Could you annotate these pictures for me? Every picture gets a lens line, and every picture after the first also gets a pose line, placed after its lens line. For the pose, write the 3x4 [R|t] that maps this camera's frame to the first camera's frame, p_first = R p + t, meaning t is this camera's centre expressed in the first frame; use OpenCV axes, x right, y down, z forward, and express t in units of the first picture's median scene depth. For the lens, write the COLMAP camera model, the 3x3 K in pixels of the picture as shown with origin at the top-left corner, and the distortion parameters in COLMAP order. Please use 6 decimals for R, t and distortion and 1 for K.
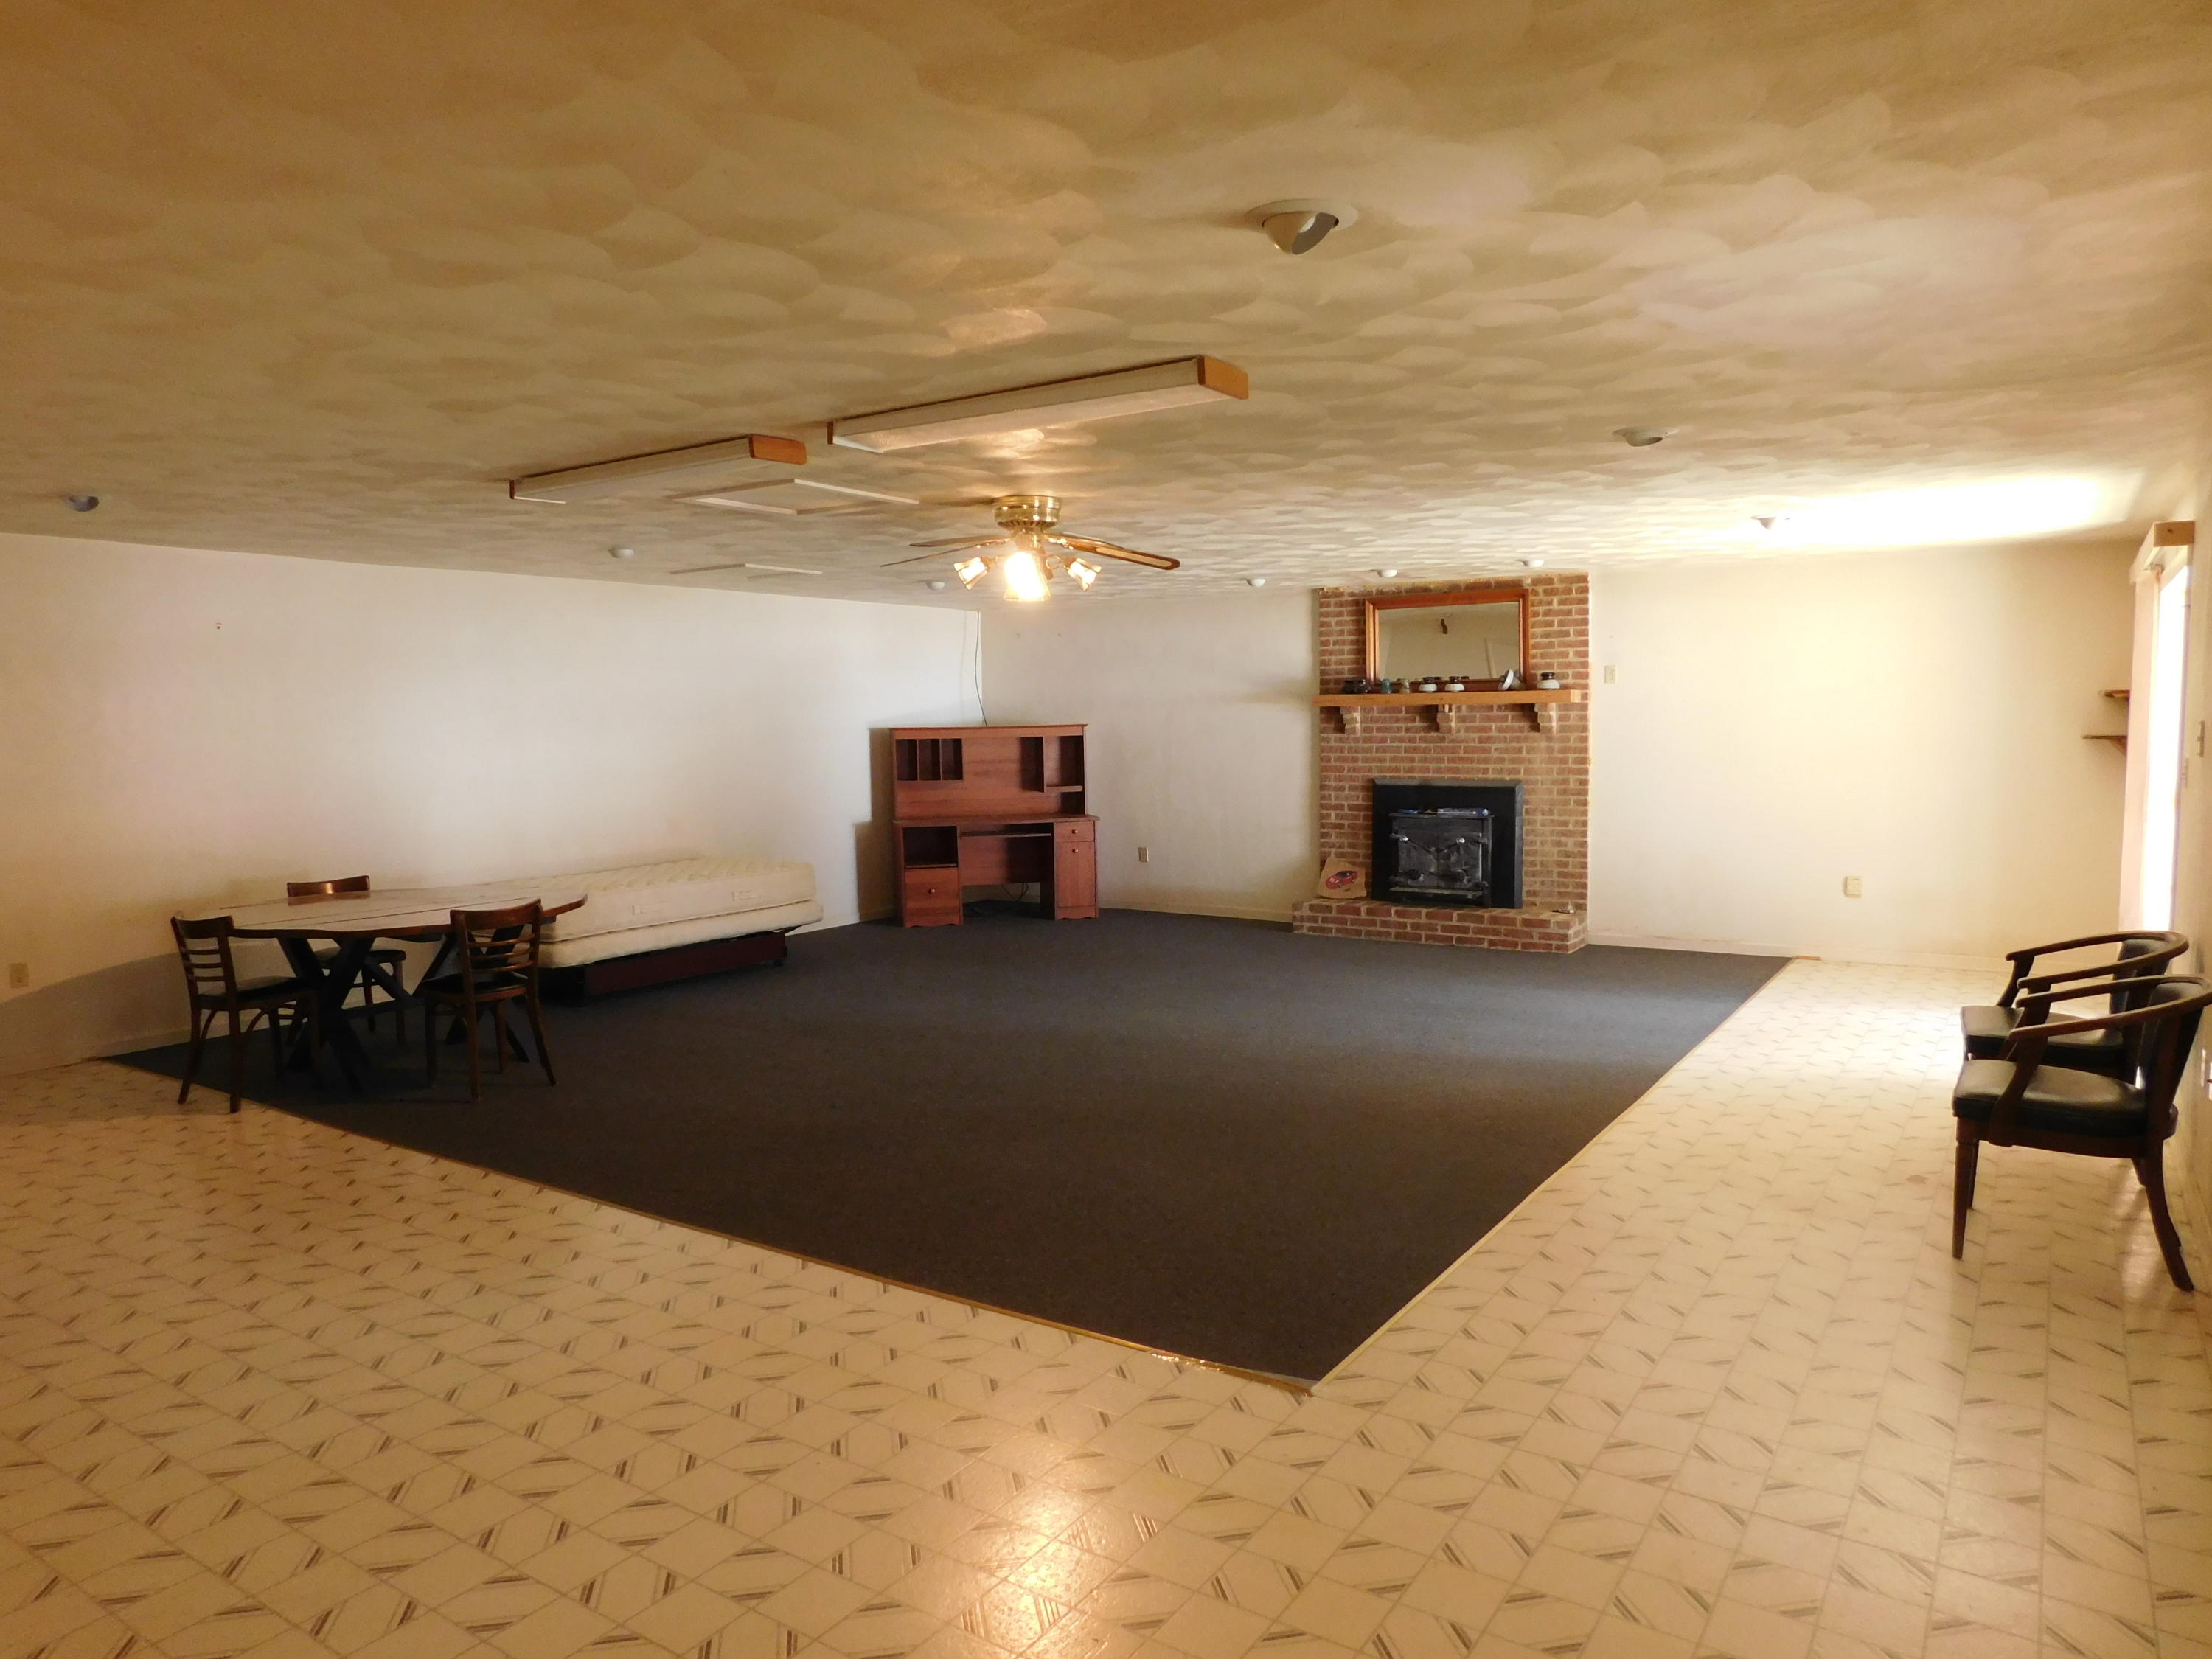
lens RADIAL K [[1502.8, 0, 1106.0], [0, 1502.8, 829.5], [0, 0, 1]] dist [0.002957, 0.001046]
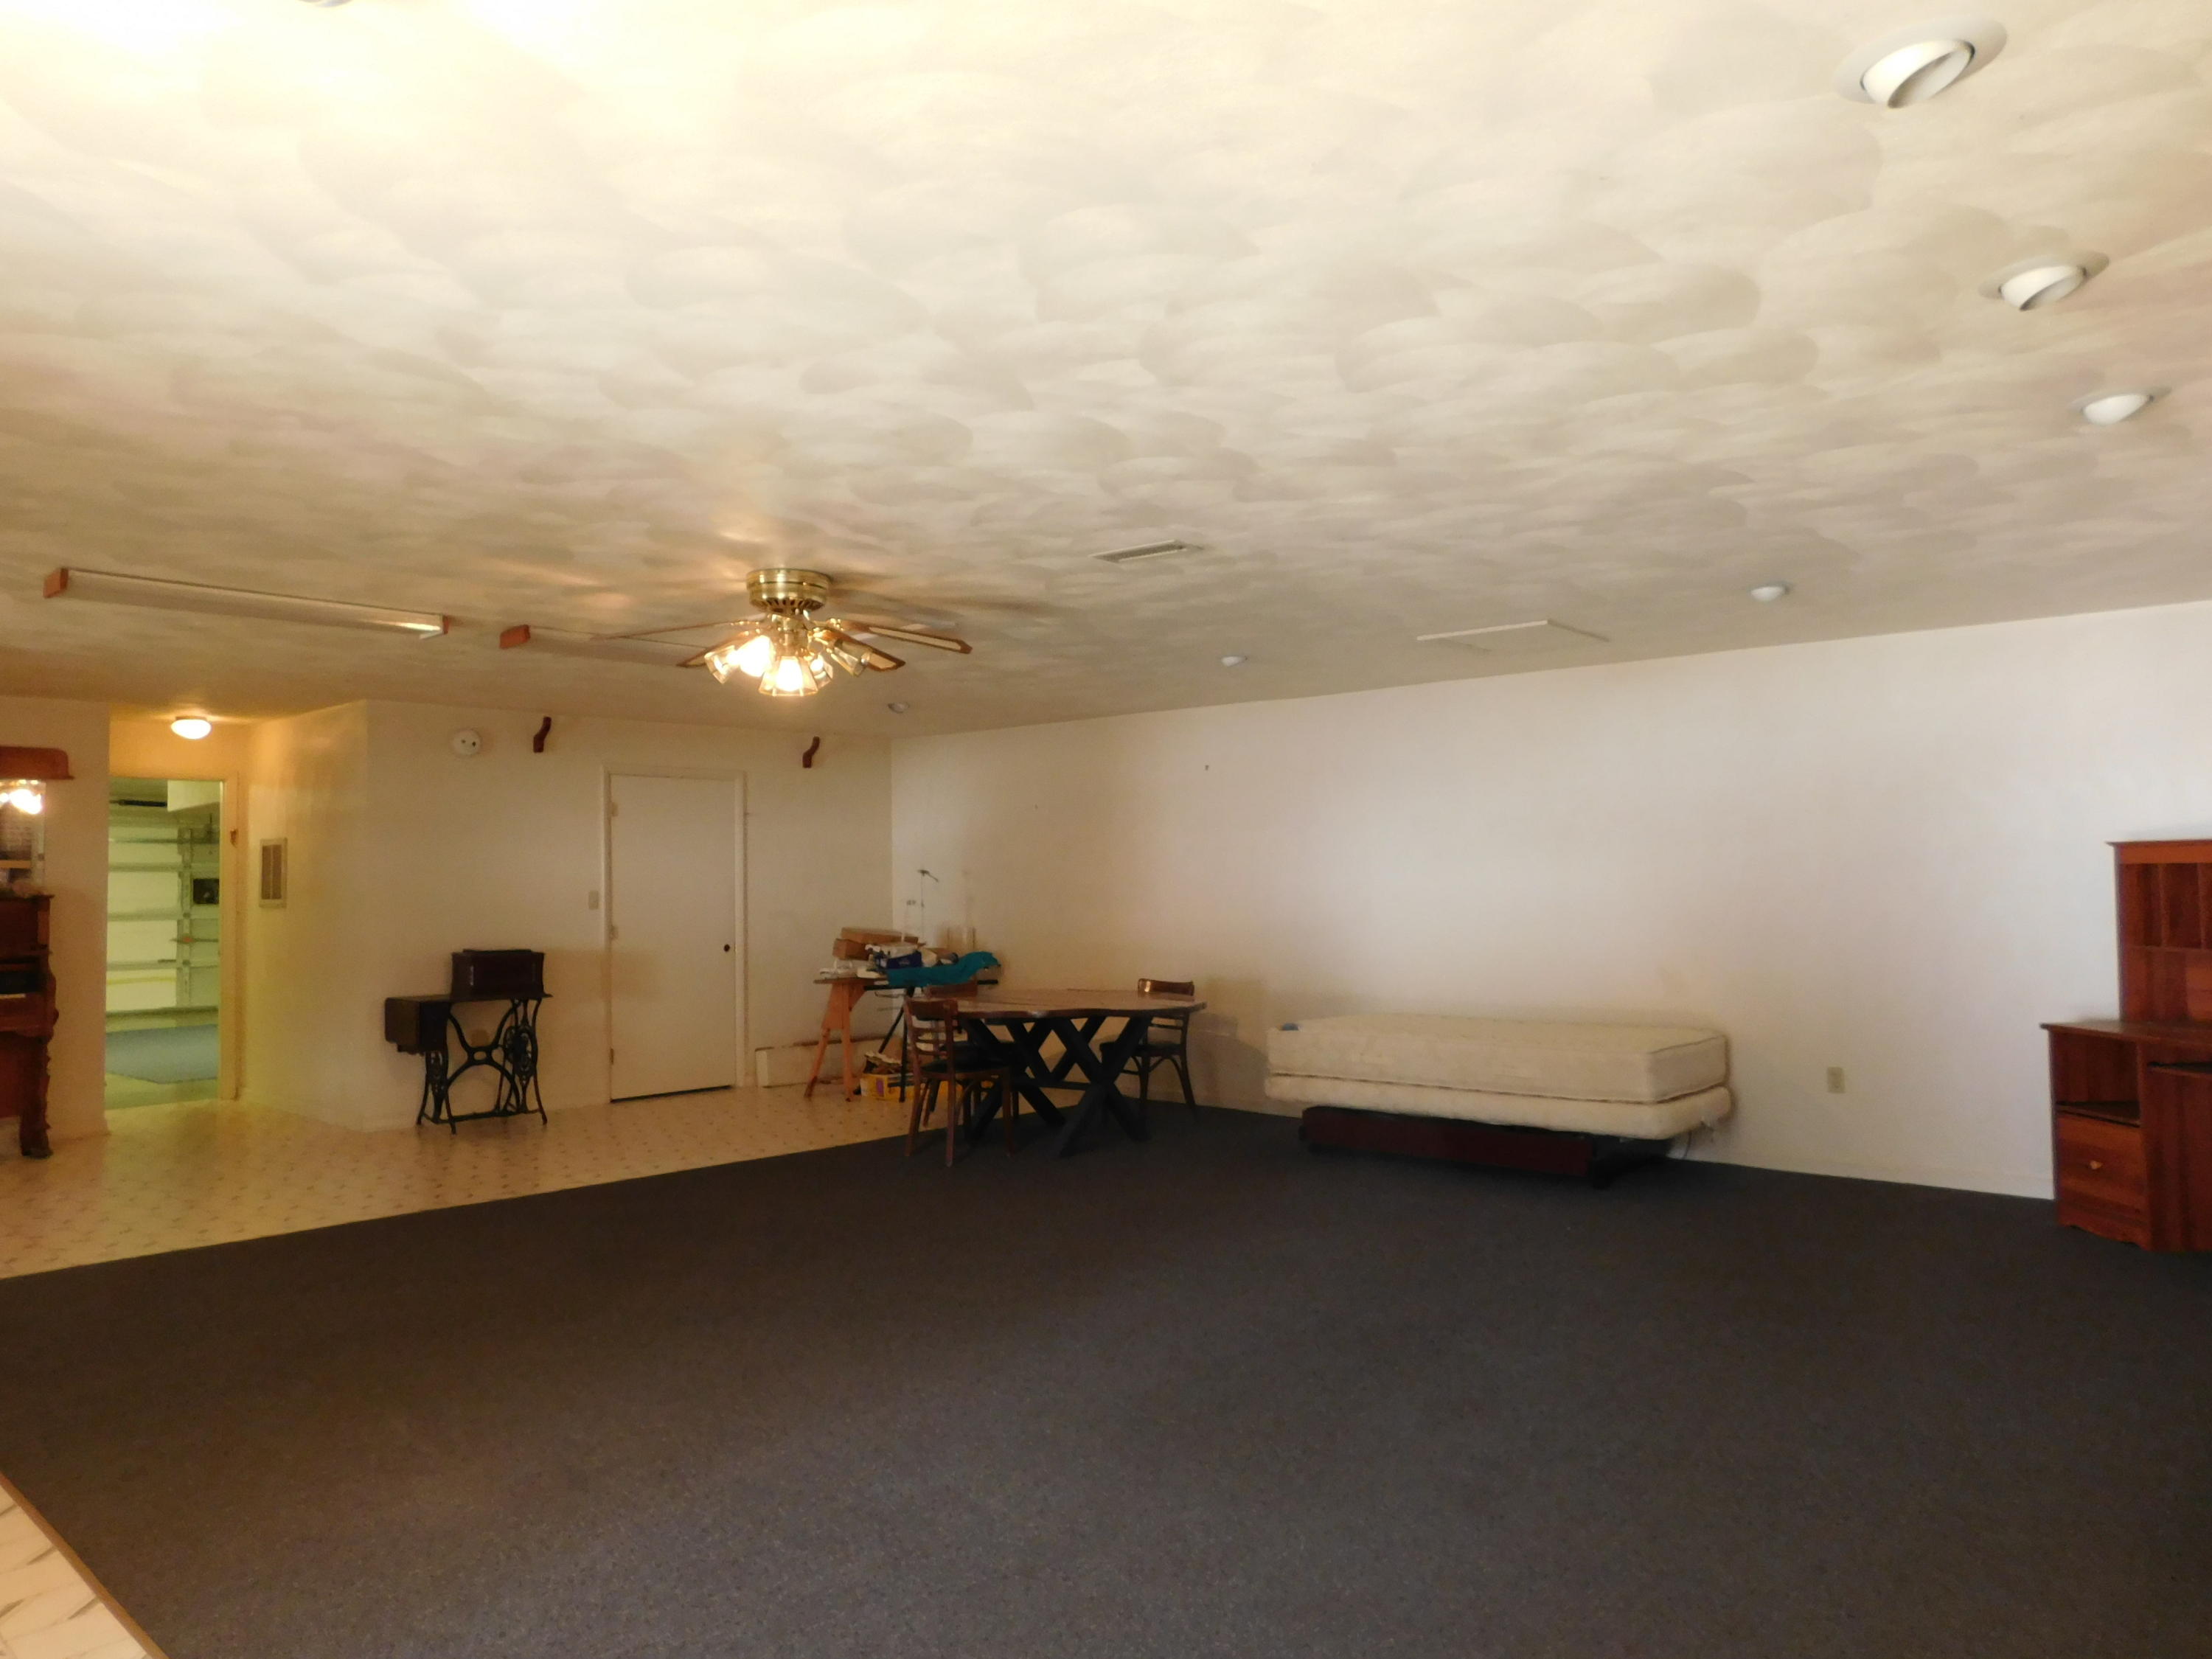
lens RADIAL K [[1502.8, 0, 1106.0], [0, 1502.8, 829.5], [0, 0, 1]] dist [0.002957, 0.001046]
pose [[-0.140941, -0.025518, -0.989689, 0.447271], [-0.060707, 0.998009, -0.017087, -0.043696], [0.988155, 0.057673, -0.142209, 0.771113]]
